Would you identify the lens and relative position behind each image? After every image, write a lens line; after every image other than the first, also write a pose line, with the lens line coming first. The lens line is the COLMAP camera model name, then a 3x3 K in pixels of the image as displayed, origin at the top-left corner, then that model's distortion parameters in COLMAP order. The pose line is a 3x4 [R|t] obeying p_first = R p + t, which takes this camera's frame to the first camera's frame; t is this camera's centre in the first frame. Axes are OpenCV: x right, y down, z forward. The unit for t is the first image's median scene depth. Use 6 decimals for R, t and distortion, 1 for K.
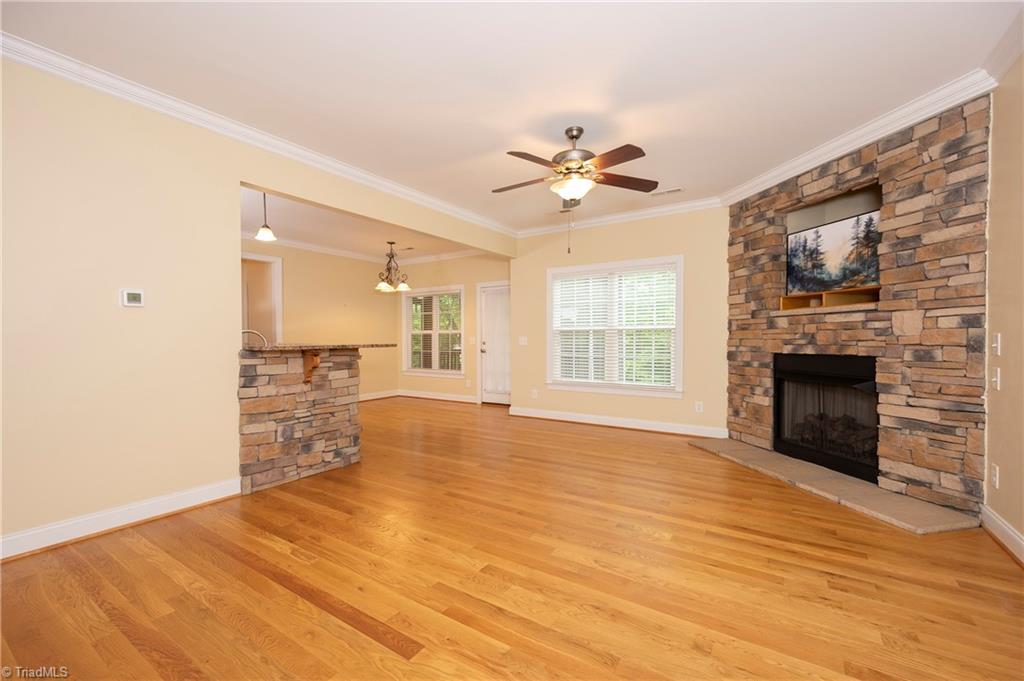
lens RADIAL K [[402.9, 0, 543.0], [0, 402.9, 336.8], [0, 0, 1]] dist [-0.002104, 0.000932]
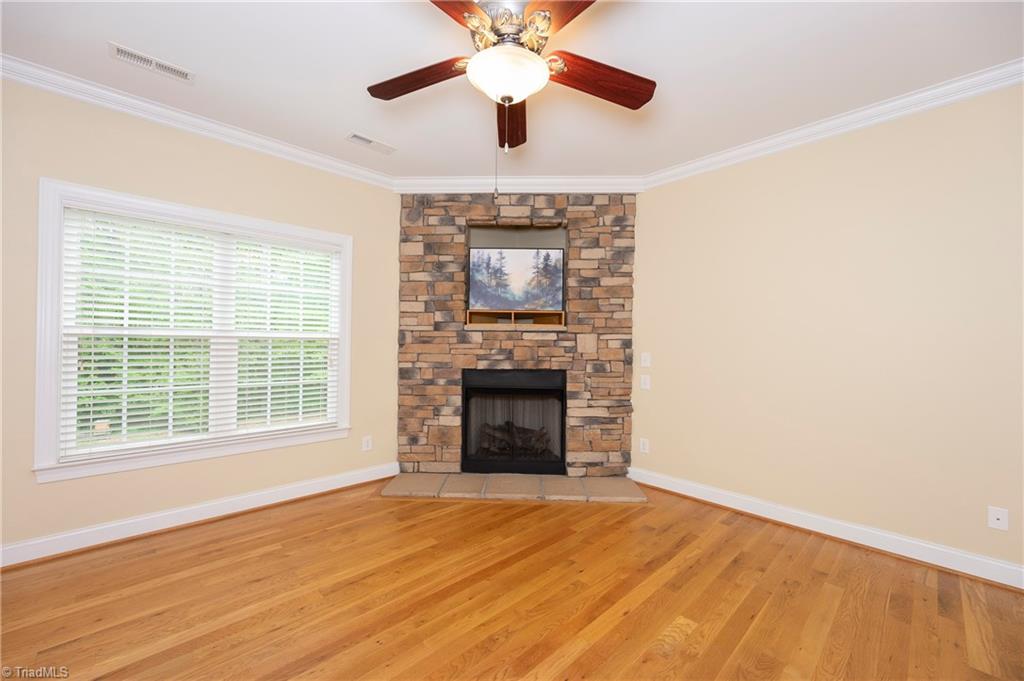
lens RADIAL K [[402.9, 0, 509.4], [0, 402.9, 342.8], [0, 0, 1]] dist [-0.002104, 0.000932]
pose [[0.311762, 0.012291, 0.950081, -0.358824], [-0.016760, 0.999832, -0.007435, -0.019277], [-0.950012, -0.013605, 0.311916, 0.731327]]
